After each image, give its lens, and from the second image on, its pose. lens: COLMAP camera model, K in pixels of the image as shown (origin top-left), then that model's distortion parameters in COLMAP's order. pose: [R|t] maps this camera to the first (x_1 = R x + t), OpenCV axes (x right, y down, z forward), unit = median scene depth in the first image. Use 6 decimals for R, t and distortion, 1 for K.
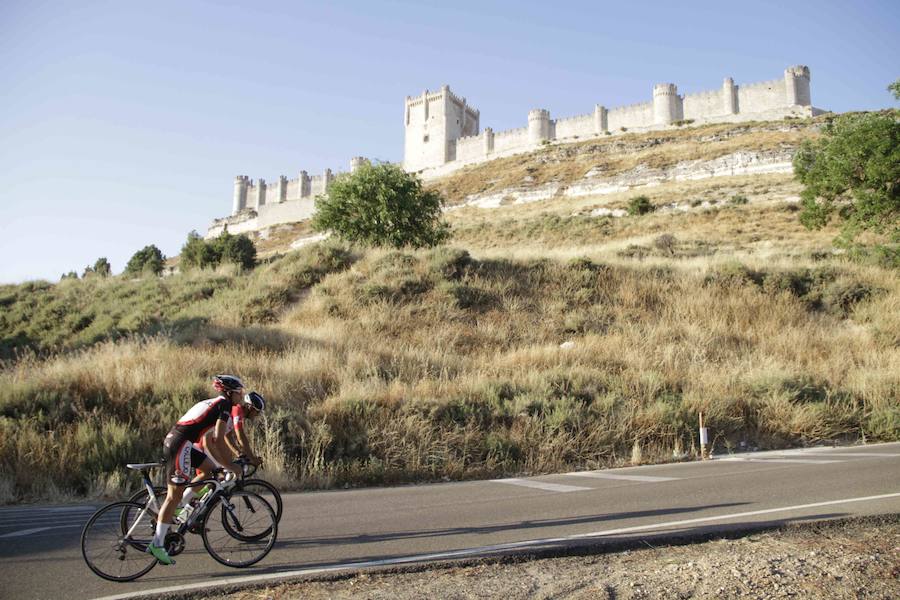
lens RADIAL K [[756.7, 0, 450.0], [0, 756.7, 300.0], [0, 0, 1]] dist [-0.179323, 0.141063]
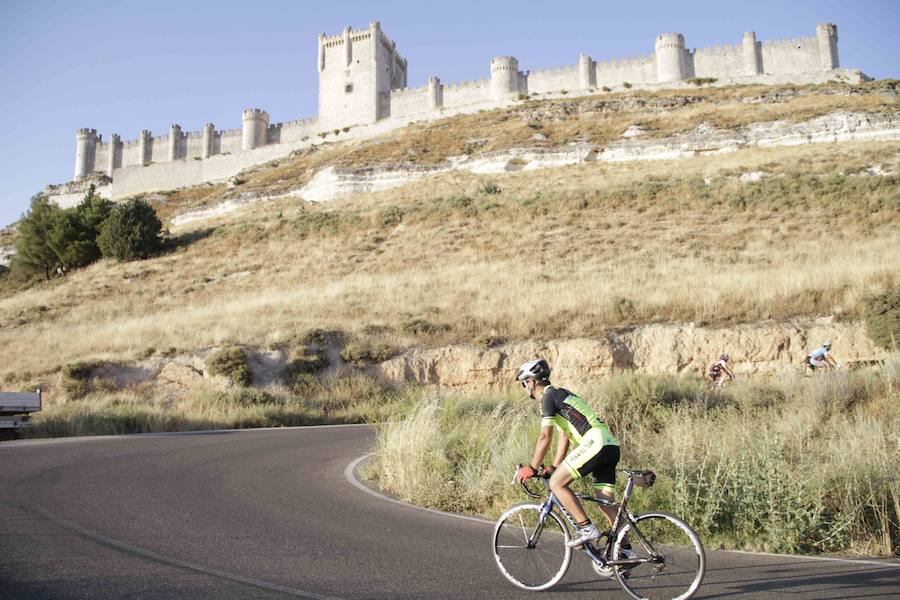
lens RADIAL K [[758.4, 0, 452.3], [0, 758.4, 295.4], [0, 0, 1]] dist [-0.181322, 0.143545]
pose [[0.969777, 0.004210, 0.243955, -0.134095], [-0.006331, 0.999949, 0.007910, -0.009896], [-0.243909, -0.009215, 0.969754, 0.263765]]
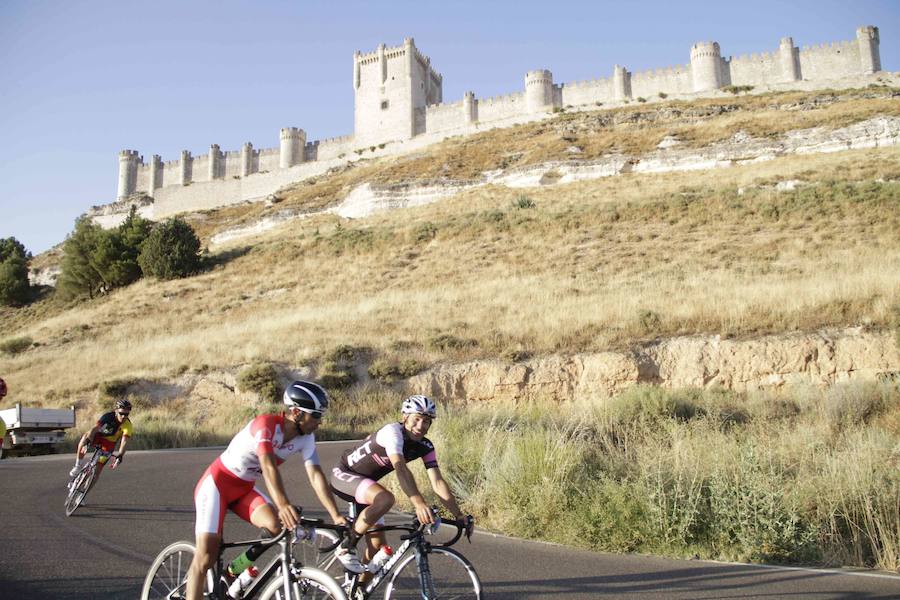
lens RADIAL K [[760.6, 0, 451.5], [0, 760.6, 295.3], [0, 0, 1]] dist [-0.180568, 0.148921]
pose [[0.981731, -0.004497, 0.190223, -0.131204], [0.006654, 0.999921, -0.010704, -0.010249], [-0.190160, 0.011774, 0.981682, 0.260686]]
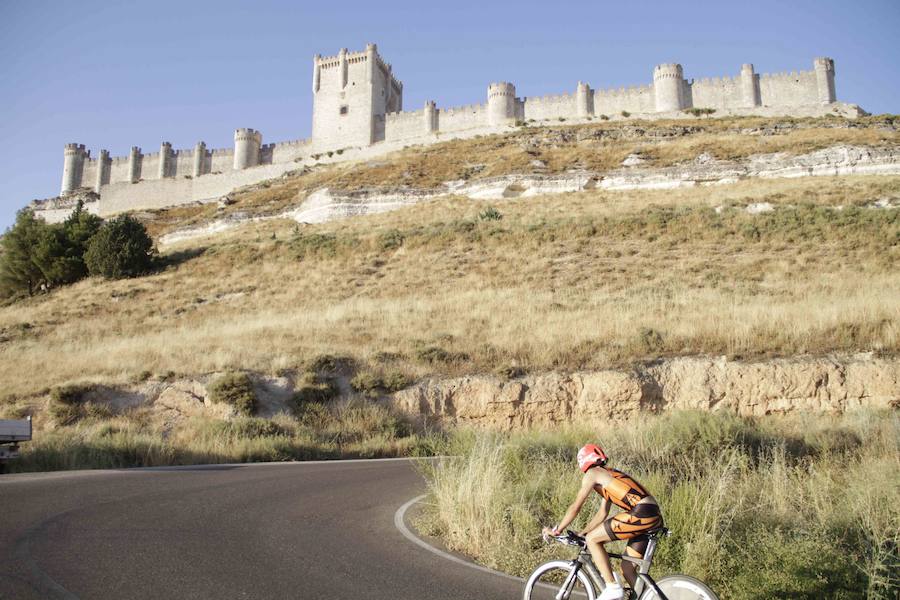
lens RADIAL K [[761.4, 0, 454.1], [0, 761.4, 298.5], [0, 0, 1]] dist [-0.180285, 0.145048]
pose [[0.963773, 0.032970, 0.264678, -0.139084], [-0.027639, 0.999334, -0.023841, -0.009708], [-0.265288, 0.015662, 0.964042, 0.274478]]
